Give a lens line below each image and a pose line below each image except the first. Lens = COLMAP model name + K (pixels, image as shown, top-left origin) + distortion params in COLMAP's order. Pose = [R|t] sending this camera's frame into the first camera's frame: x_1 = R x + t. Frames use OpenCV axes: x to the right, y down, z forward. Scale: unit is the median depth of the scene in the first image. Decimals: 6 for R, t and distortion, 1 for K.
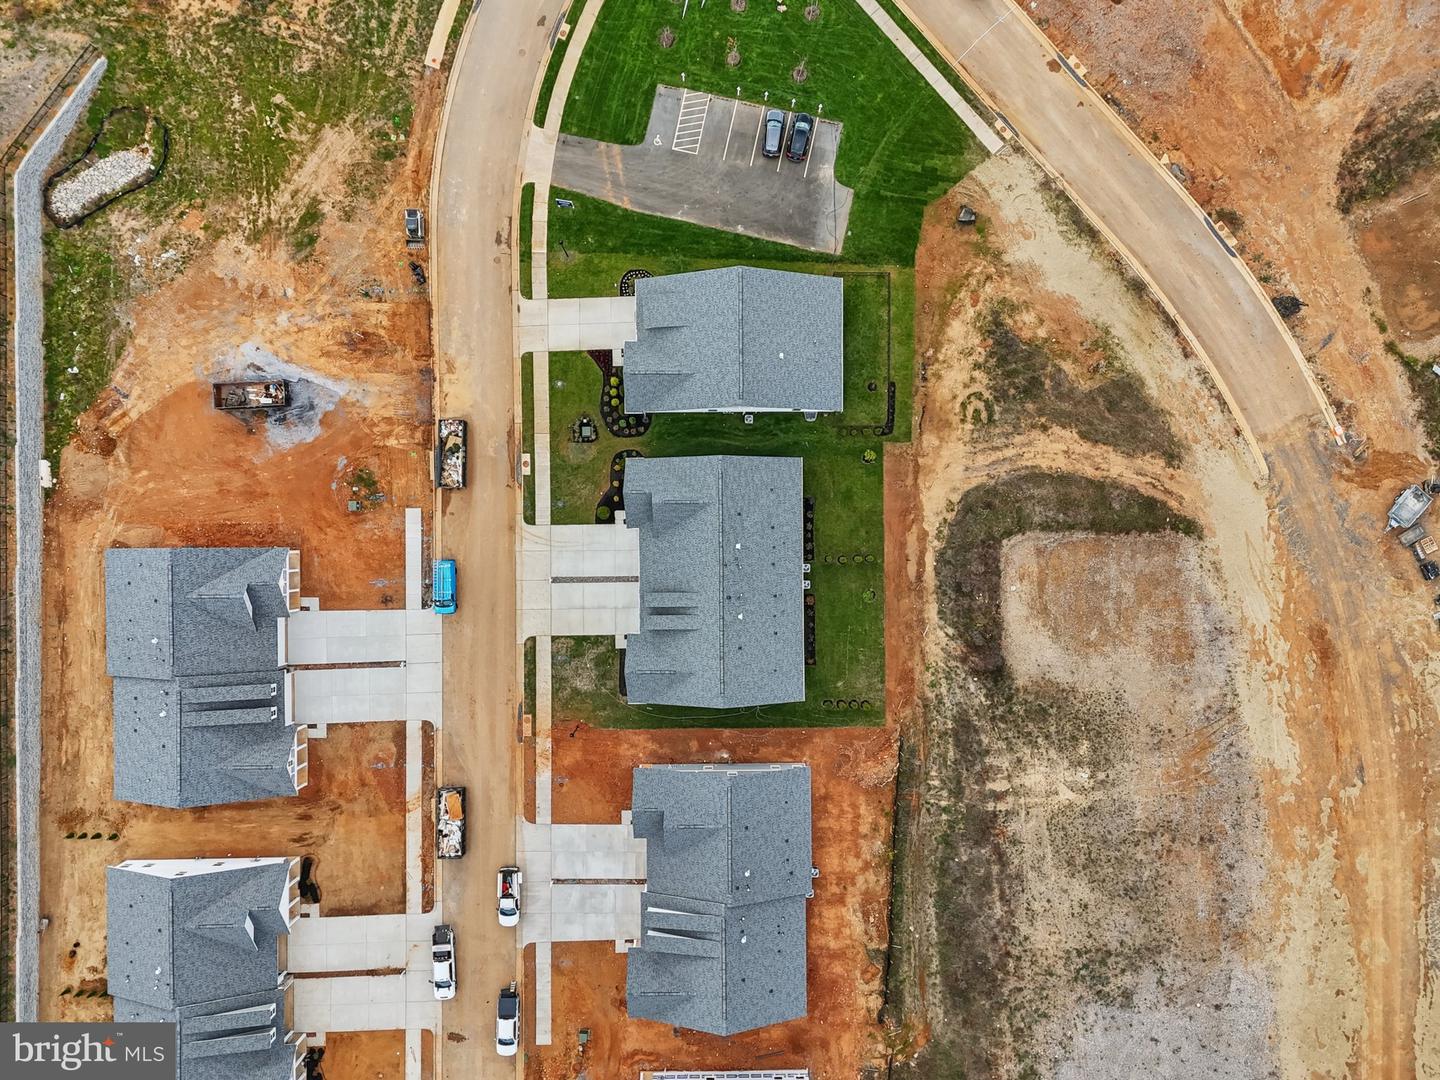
lens RADIAL K [[1088.9, 0, 790.5], [0, 1088.9, 556.8], [0, 0, 1]] dist [0.078113, -0.064944]
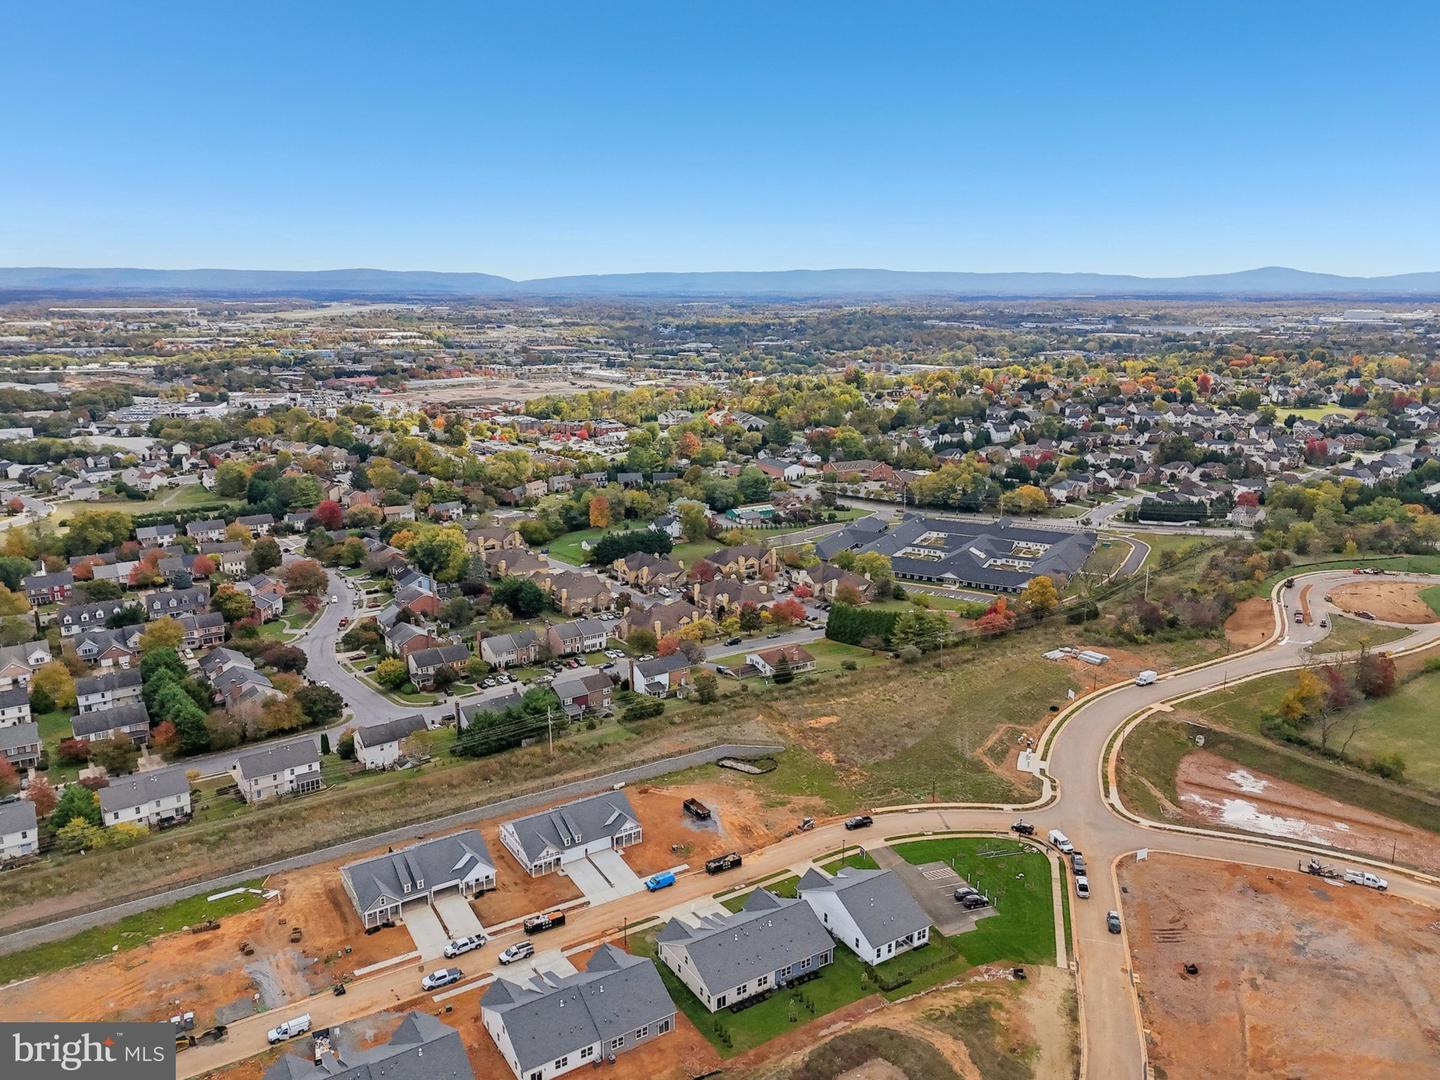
lens RADIAL K [[1088.9, 0, 722.1], [0, 1088.9, 529.8], [0, 0, 1]] dist [0.078113, -0.064944]
pose [[0.537336, 0.186026, -0.822596, 1.142111], [-0.843337, 0.110077, -0.525990, 0.841287], [-0.007299, 0.976359, 0.216031, 0.020941]]
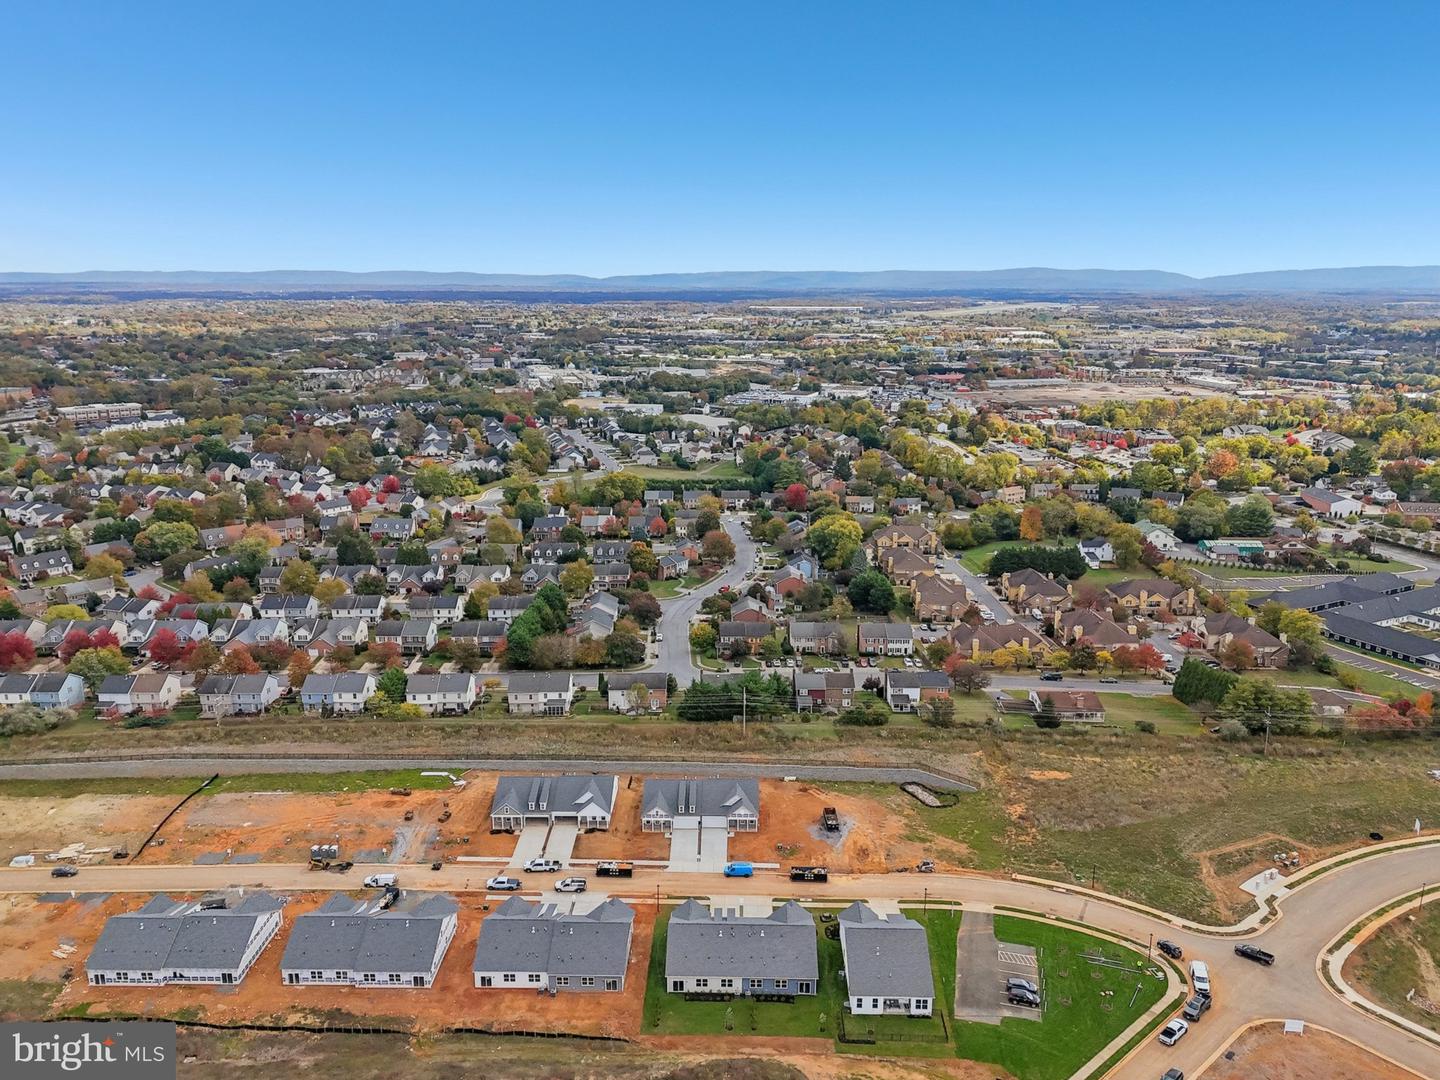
lens RADIAL K [[1088.9, 0, 717.2], [0, 1088.9, 547.1], [0, 0, 1]] dist [0.078113, -0.064944]
pose [[-0.029767, 0.236275, -0.971230, 1.383043], [-0.999510, -0.016491, 0.026622, 0.023024], [-0.009726, 0.971546, 0.236650, 0.009252]]
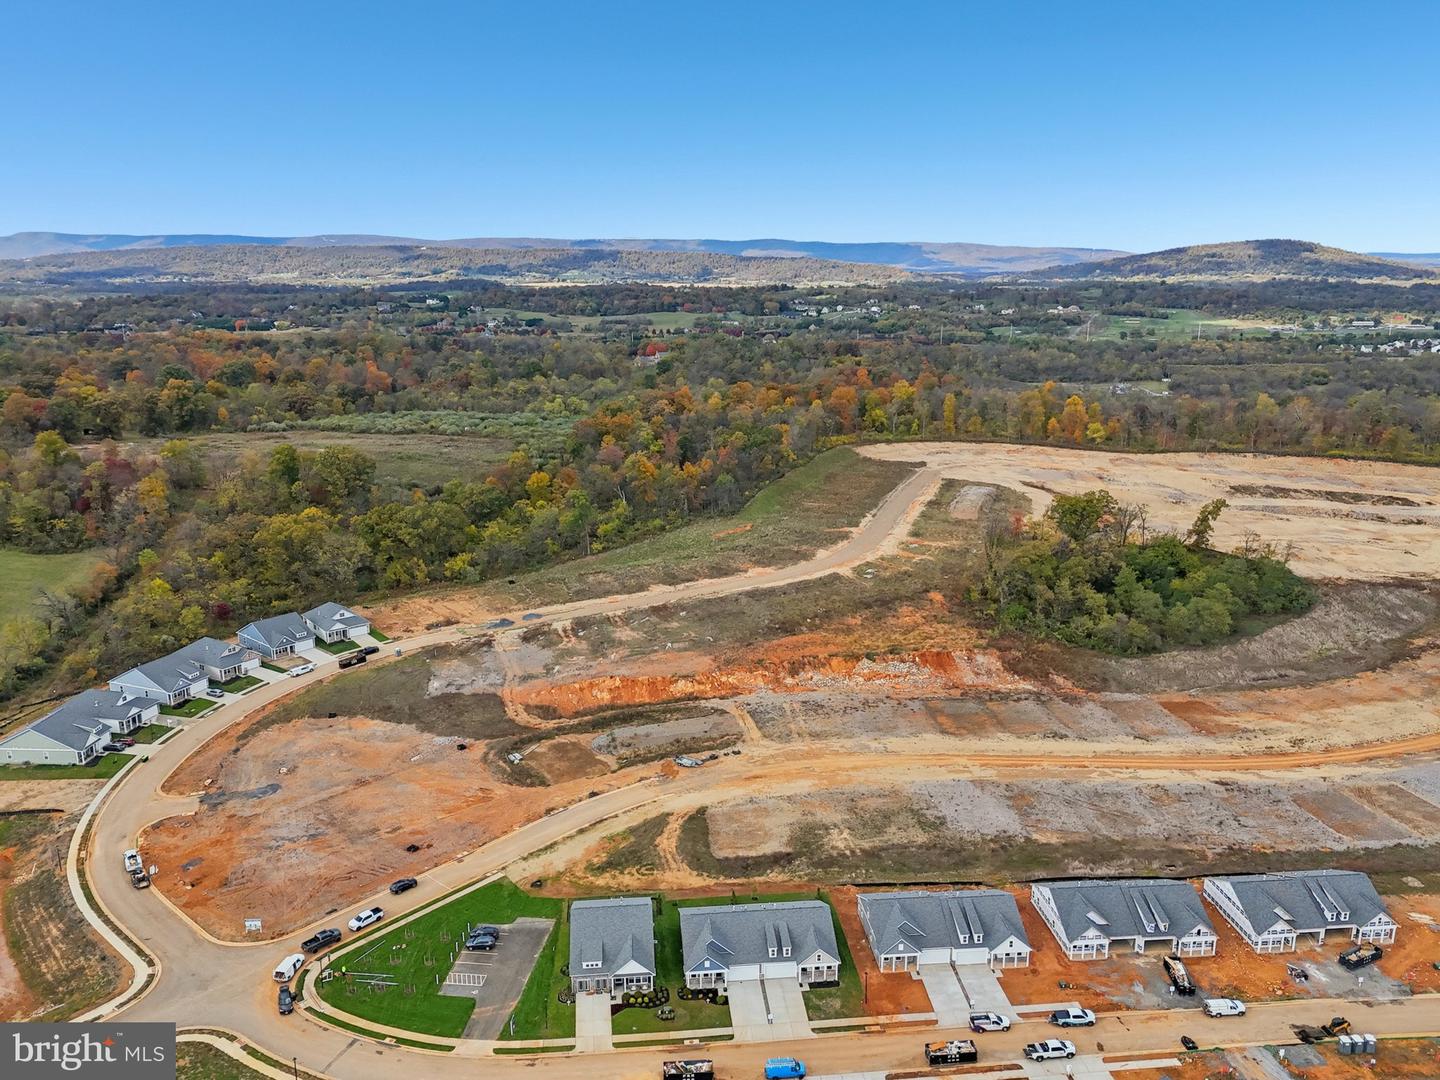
lens RADIAL K [[1088.9, 0, 723.3], [0, 1088.9, 542.2], [0, 0, 1]] dist [0.078113, -0.064944]
pose [[-0.092097, -0.251453, 0.963478, -1.460105], [0.995704, -0.032542, 0.086685, -0.146863], [0.009556, 0.967322, 0.253370, 0.013344]]
